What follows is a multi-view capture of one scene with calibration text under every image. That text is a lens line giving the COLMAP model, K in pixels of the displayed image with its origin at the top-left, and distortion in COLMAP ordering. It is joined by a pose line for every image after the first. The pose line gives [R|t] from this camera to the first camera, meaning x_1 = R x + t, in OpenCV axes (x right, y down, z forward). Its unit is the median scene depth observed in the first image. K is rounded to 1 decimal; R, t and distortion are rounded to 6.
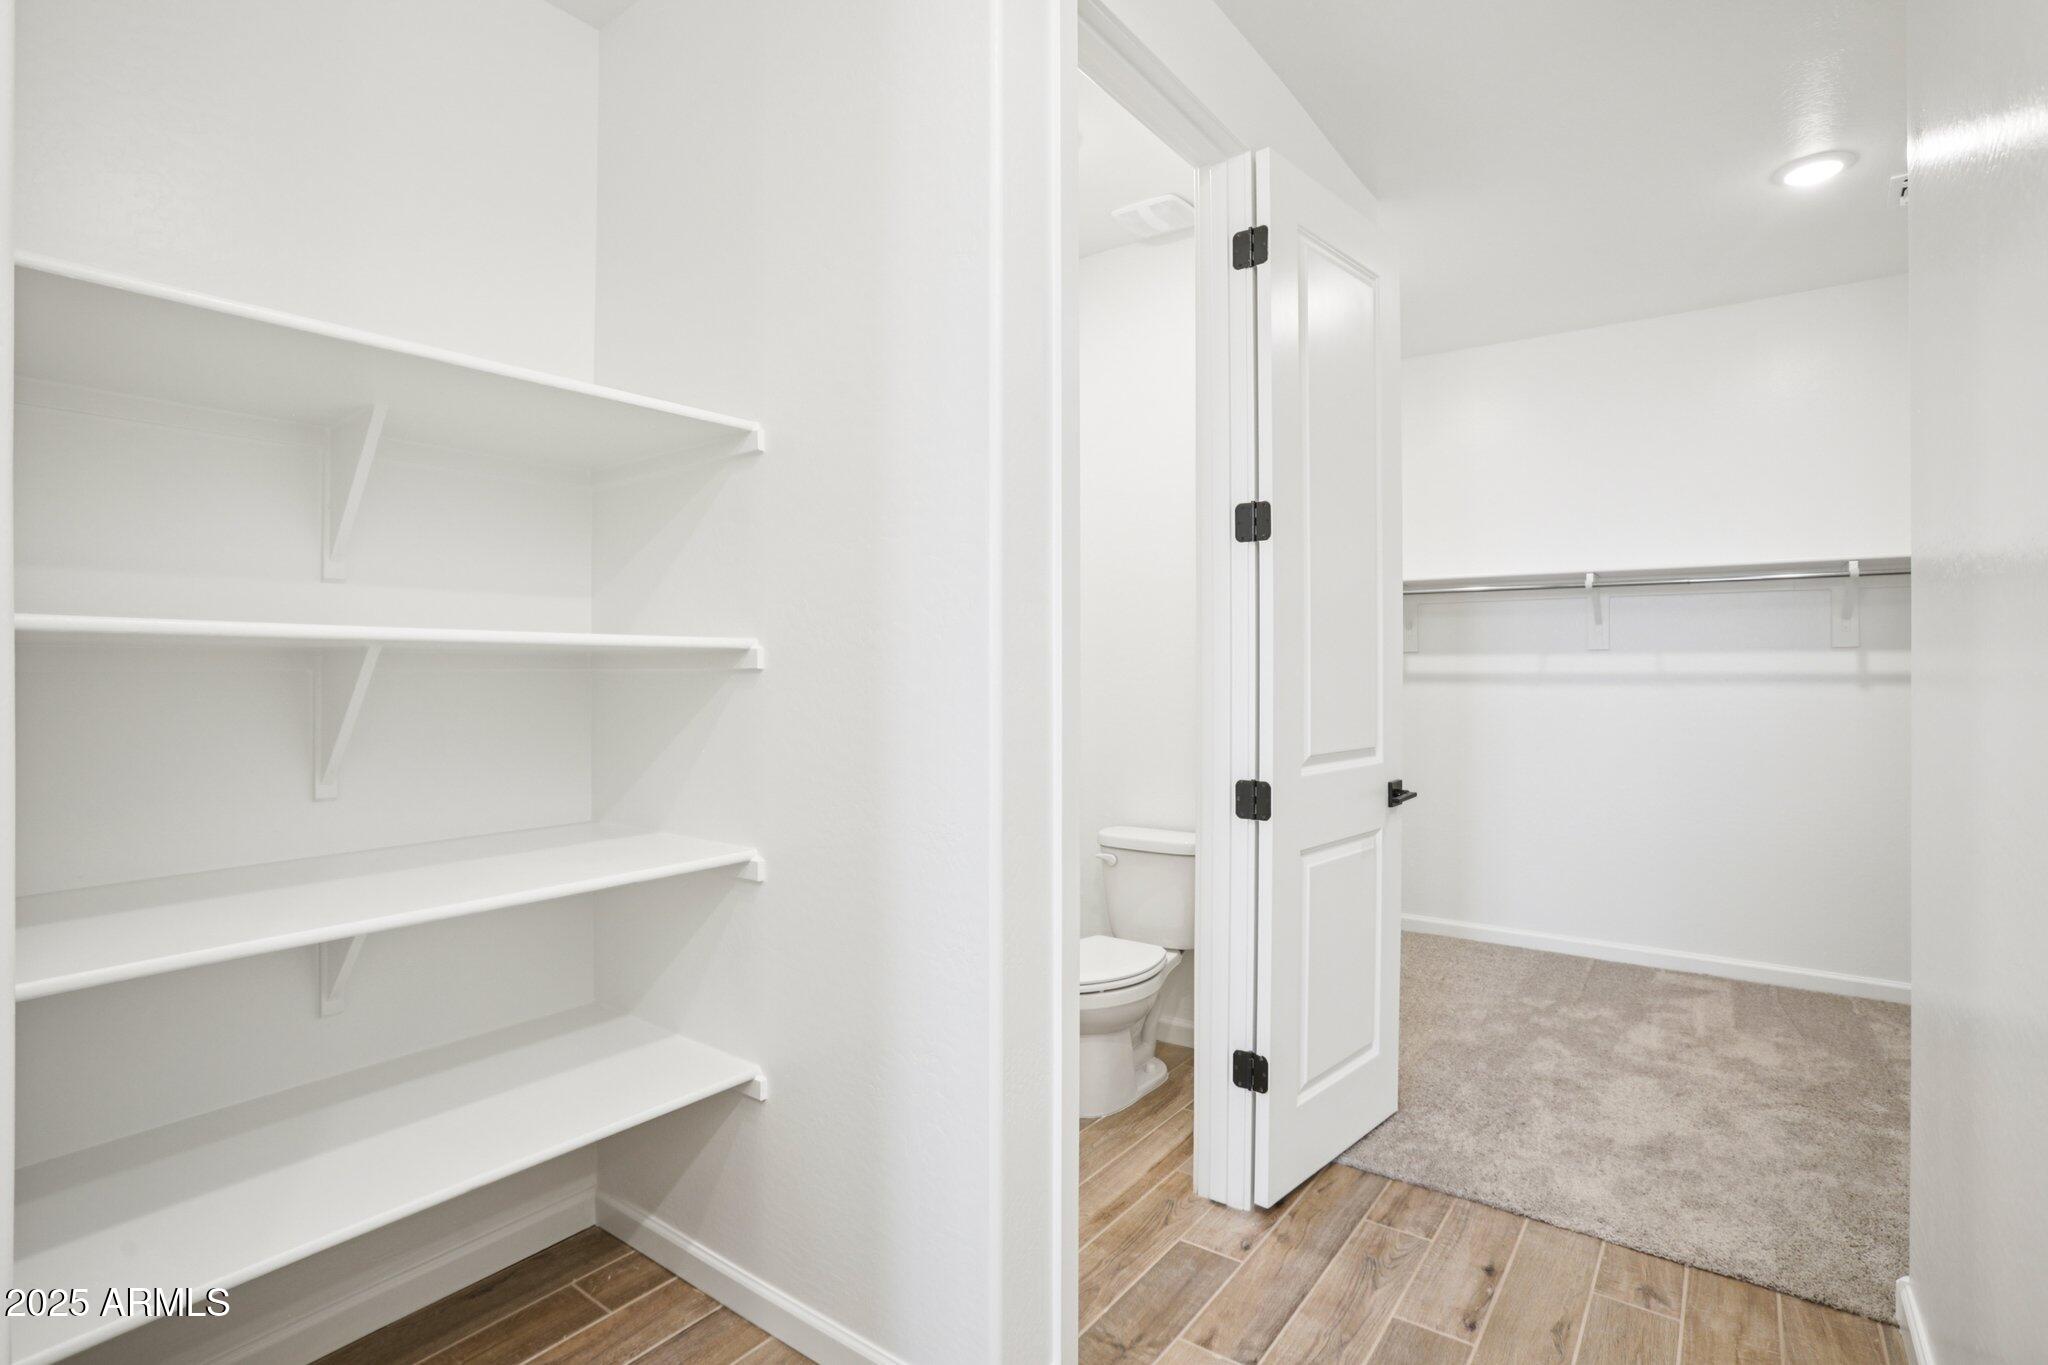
lens RADIAL K [[983.8, 0, 1020.7], [0, 983.8, 663.0], [0, 0, 1]] dist [-0.005252, 0.005085]
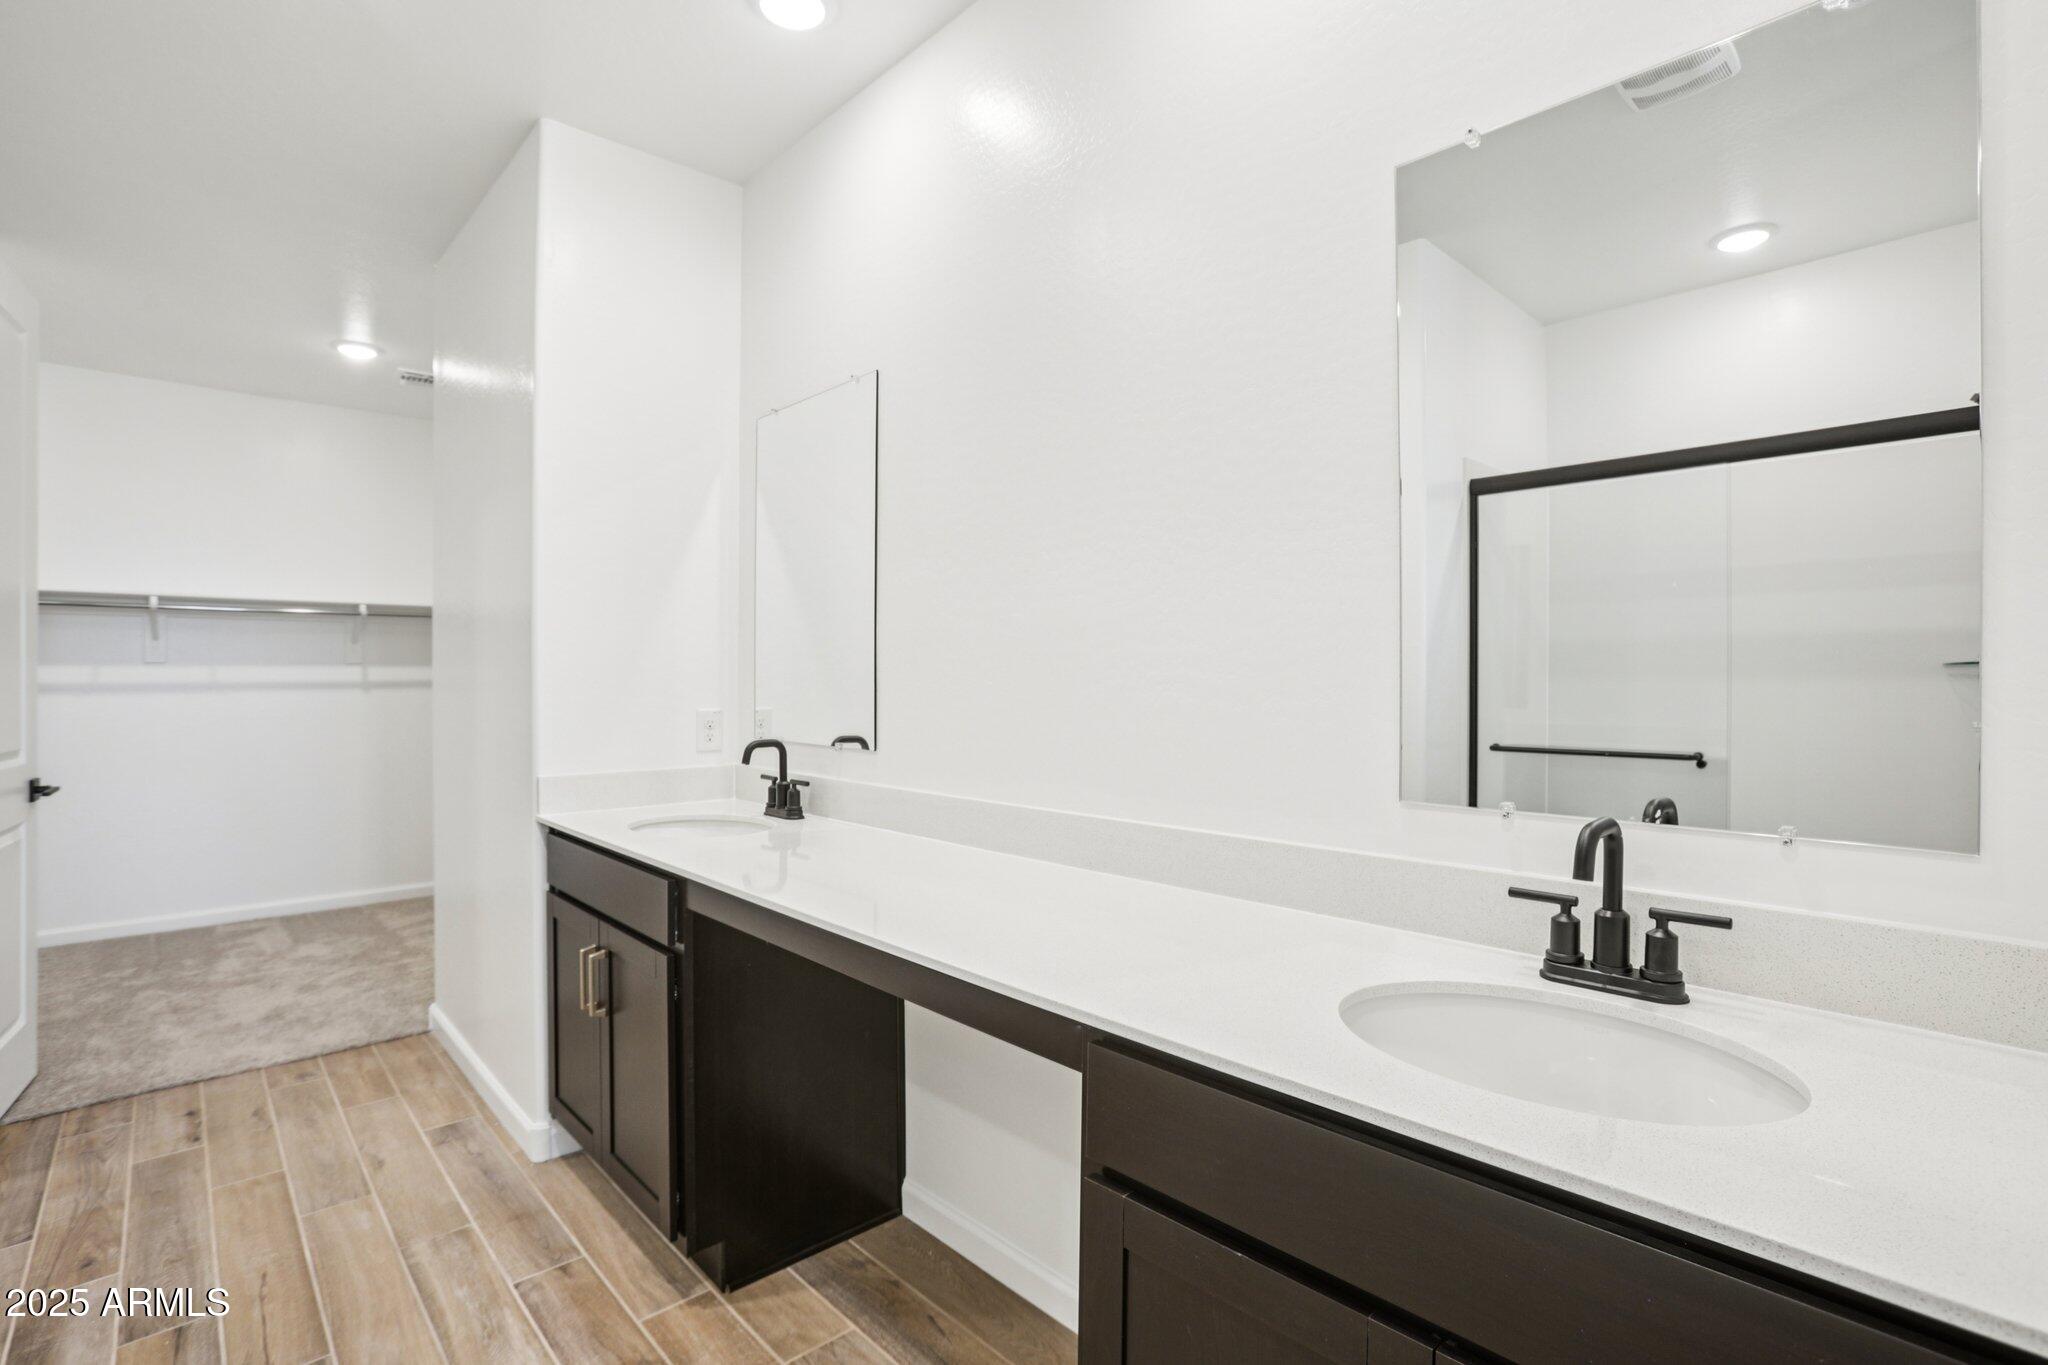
lens RADIAL K [[977.7, 0, 1019.6], [0, 977.7, 677.6], [0, 0, 1]] dist [-0.004997, 0.001379]
pose [[0.203668, -0.000426, 0.979040, -0.470797], [-0.000075, 1.000000, 0.000450, 0.004879], [-0.979040, -0.000165, 0.203668, -0.314805]]
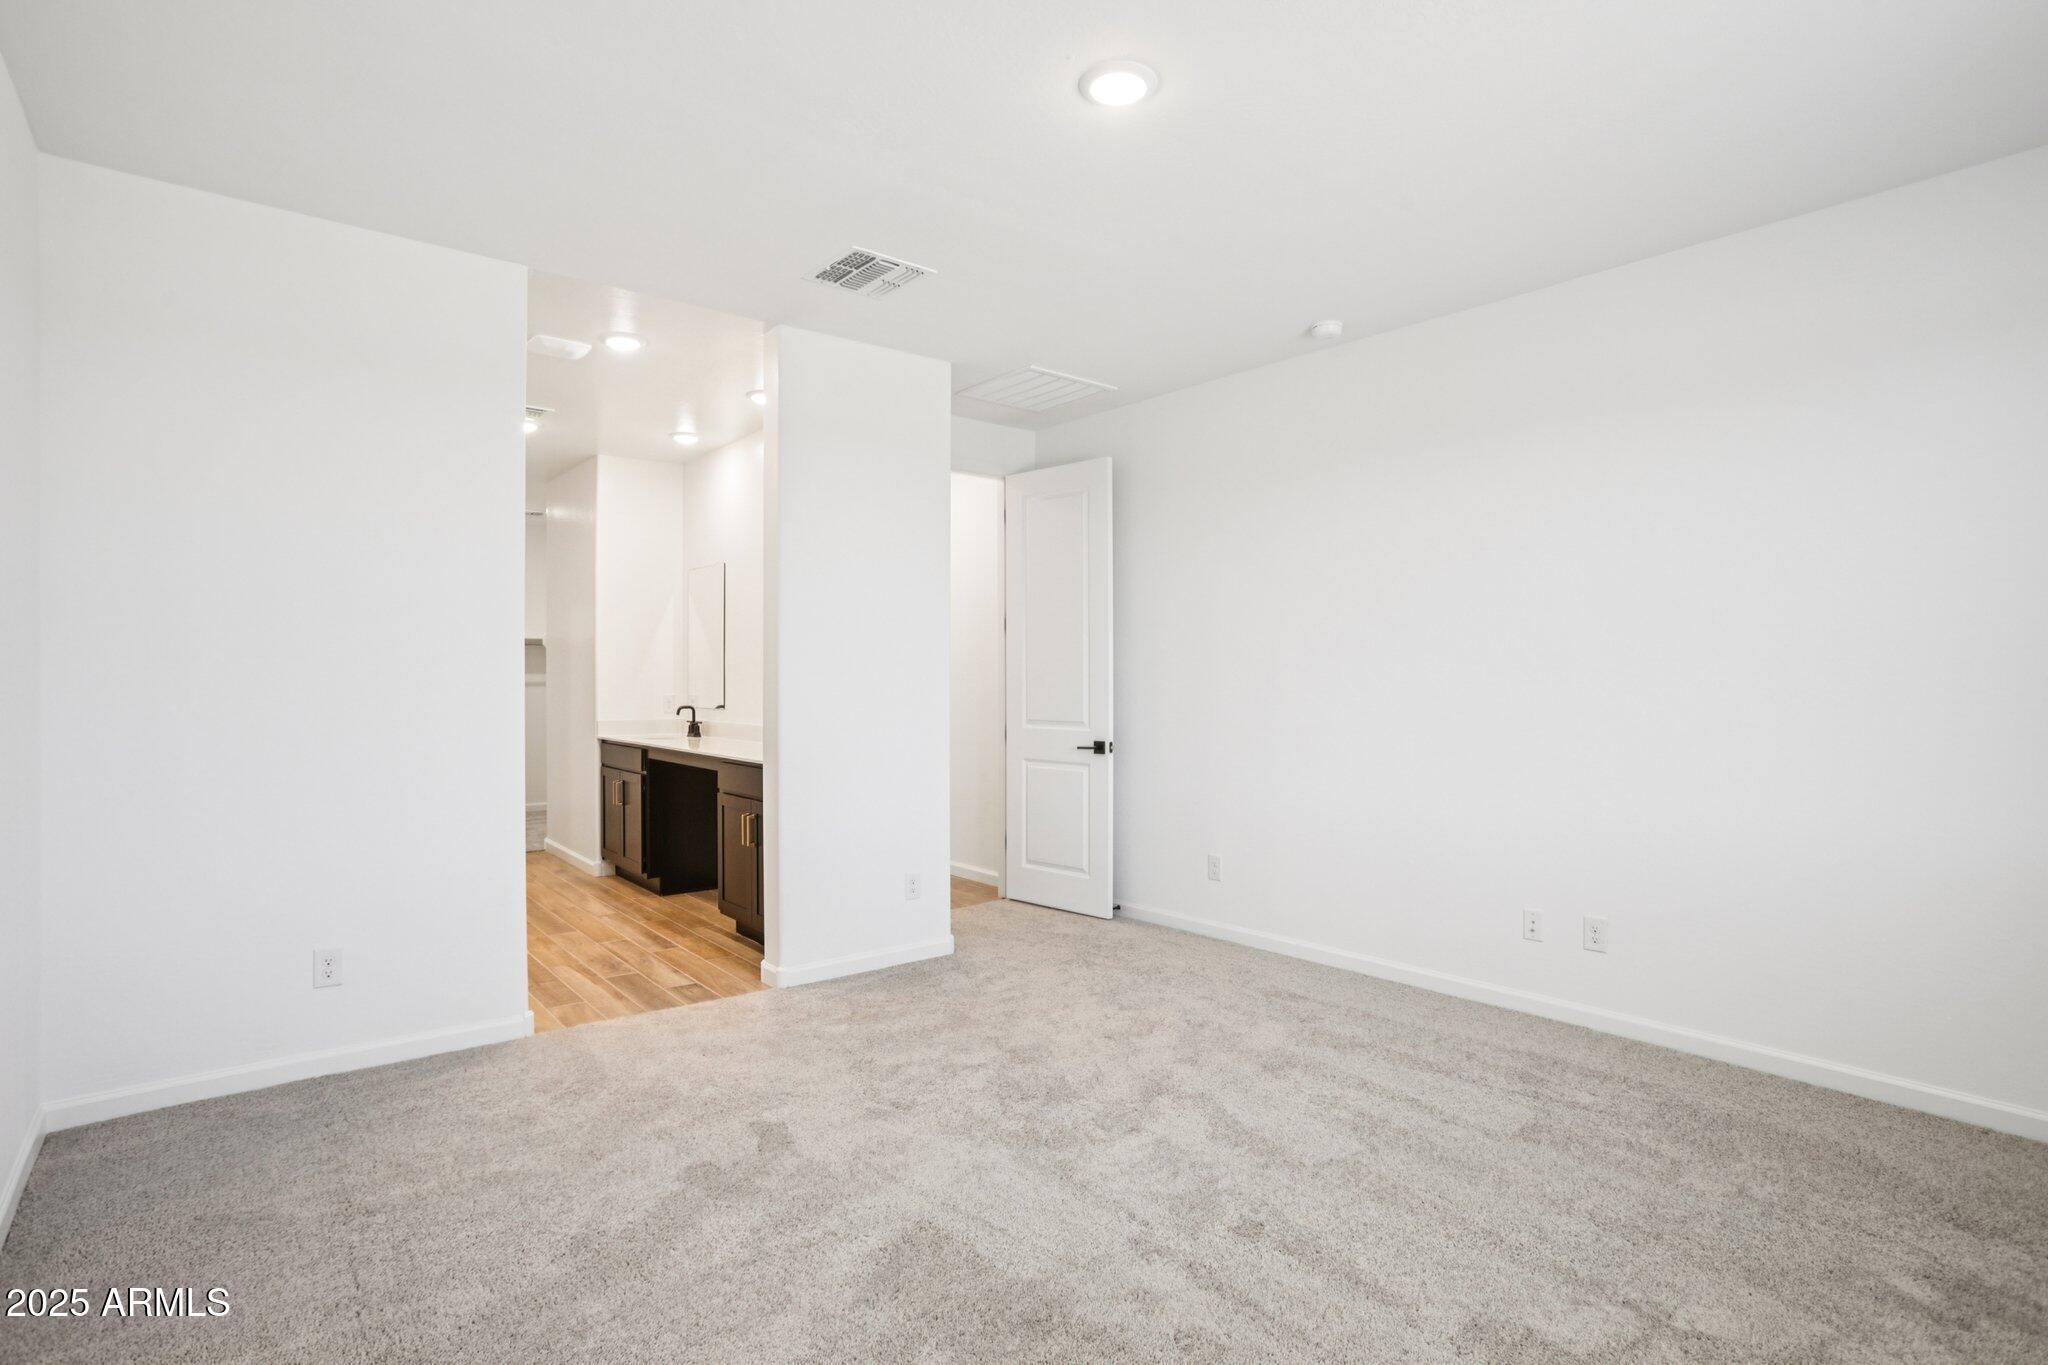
lens RADIAL K [[983.8, 0, 1027.5], [0, 983.8, 682.3], [0, 0, 1]] dist [-0.005252, 0.005085]
pose [[0.241469, -0.003591, 0.970402, -1.717301], [-0.001559, 0.999990, 0.004088, -0.002180], [-0.970407, -0.002500, 0.241461, -1.266061]]
